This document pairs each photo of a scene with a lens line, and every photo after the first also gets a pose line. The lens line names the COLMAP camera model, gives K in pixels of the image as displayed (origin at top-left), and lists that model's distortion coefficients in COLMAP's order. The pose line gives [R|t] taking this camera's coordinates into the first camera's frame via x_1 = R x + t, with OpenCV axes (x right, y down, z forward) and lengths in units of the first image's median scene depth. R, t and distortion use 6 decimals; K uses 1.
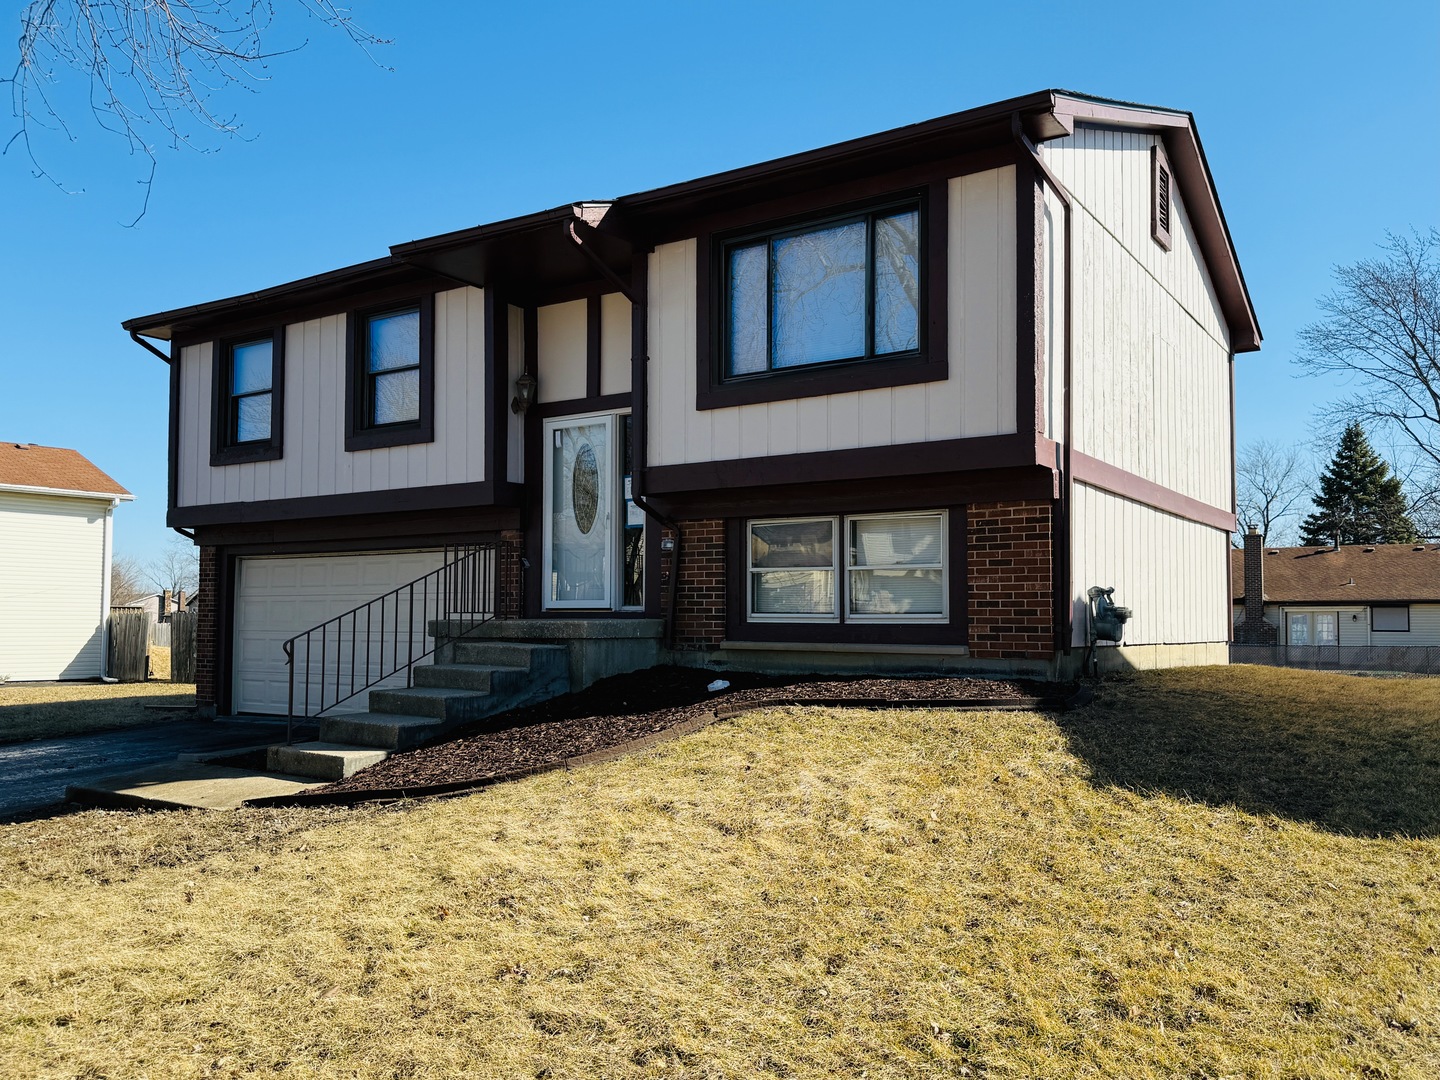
lens RADIAL K [[1170.0, 0, 720.0], [0, 1170.0, 540.0], [0, 0, 1]] dist [0.004460, 0.001142]
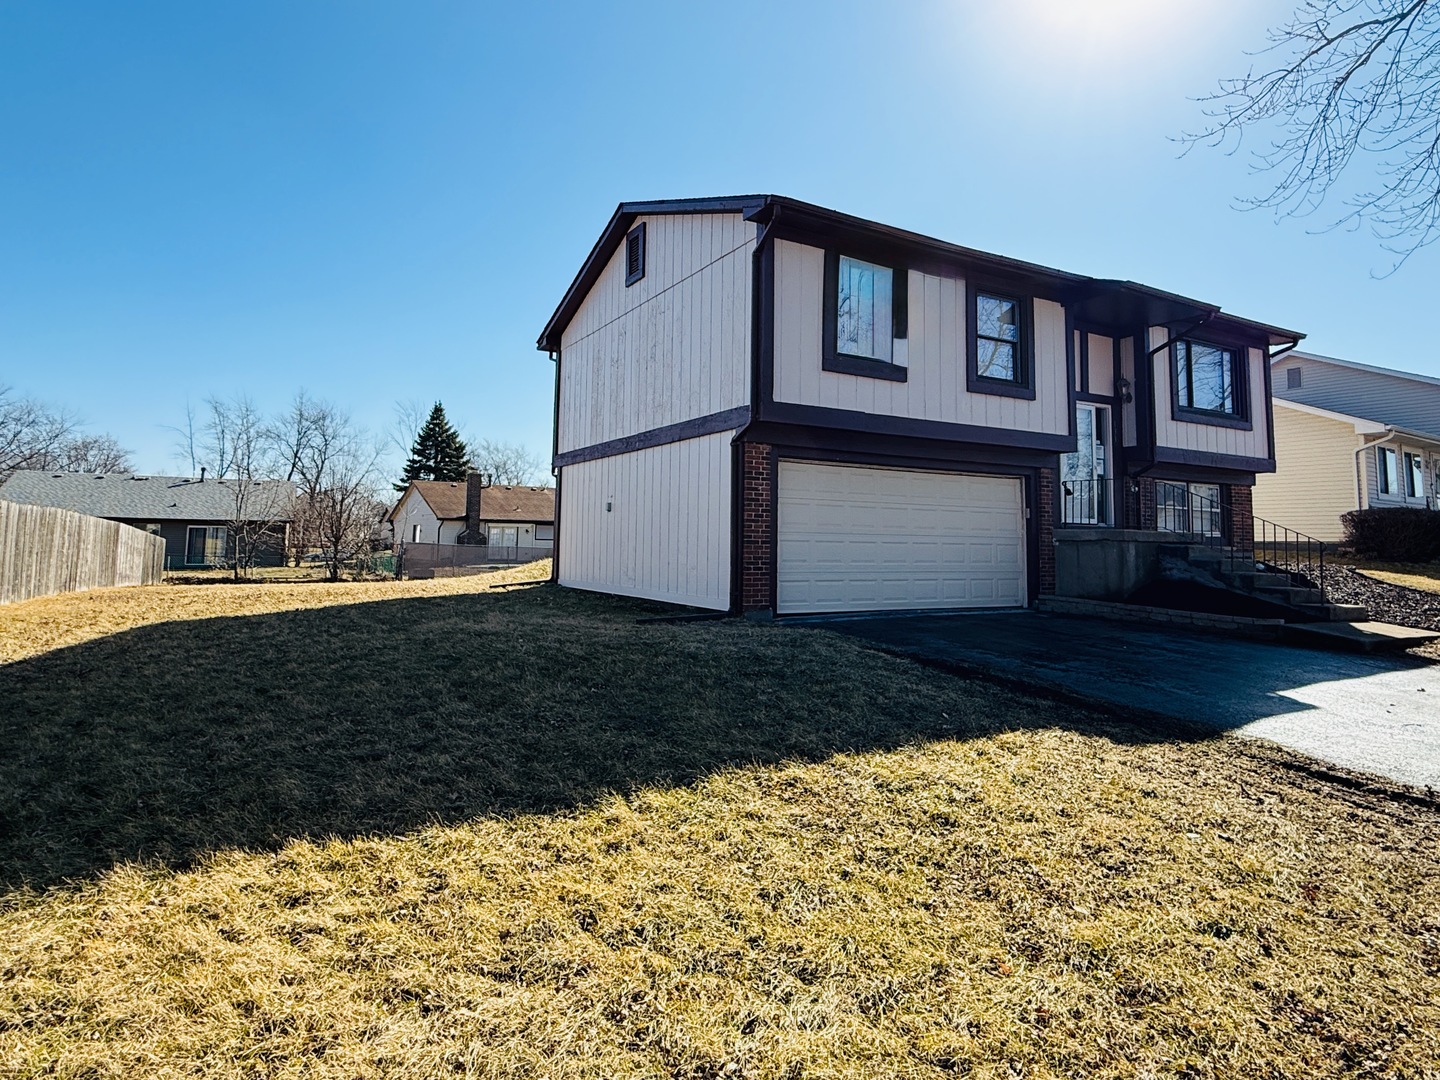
lens RADIAL K [[843.8, 0, 720.0], [0, 843.8, 540.0], [0, 0, 1]] dist [-0.000973, -0.000122]
pose [[0.454941, 0.004749, 0.890509, -1.148280], [-0.074245, 0.996707, 0.032615, 0.066696], [-0.887421, -0.080953, 0.453795, 0.747007]]
